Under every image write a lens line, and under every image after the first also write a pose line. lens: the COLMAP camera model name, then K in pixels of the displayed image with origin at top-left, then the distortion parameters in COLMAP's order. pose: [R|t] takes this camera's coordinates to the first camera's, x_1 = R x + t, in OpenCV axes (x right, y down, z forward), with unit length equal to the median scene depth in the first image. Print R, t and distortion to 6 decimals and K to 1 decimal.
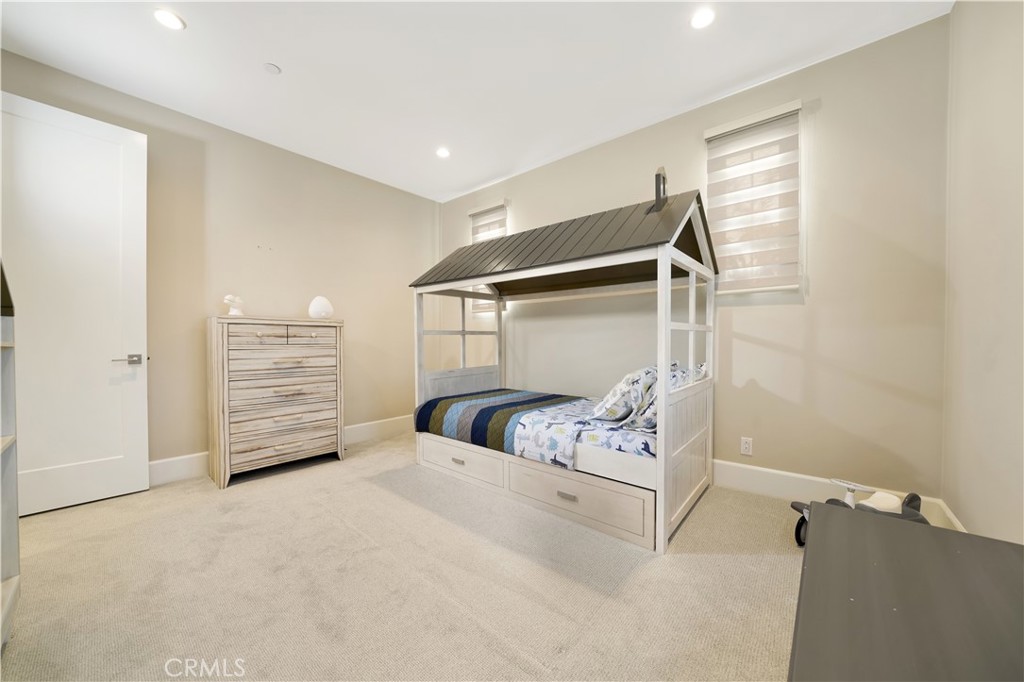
lens RADIAL K [[362.7, 0, 514.6], [0, 362.7, 341.1], [0, 0, 1]] dist [-0.010974, 0.000150]
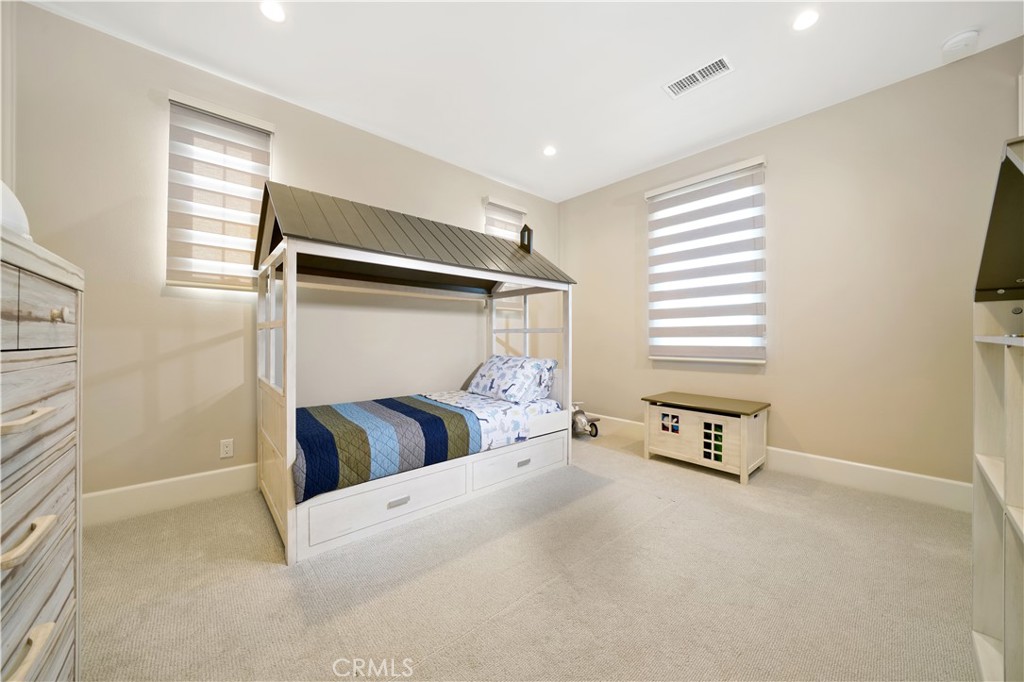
lens RADIAL K [[348.2, 0, 501.7], [0, 348.2, 337.9], [0, 0, 1]] dist [-0.000511, 0.000005]
pose [[0.168838, 0.004559, 0.985633, -0.964938], [0.000039, 0.999989, -0.004632, 0.002093], [-0.985644, 0.000821, 0.168837, 0.794481]]
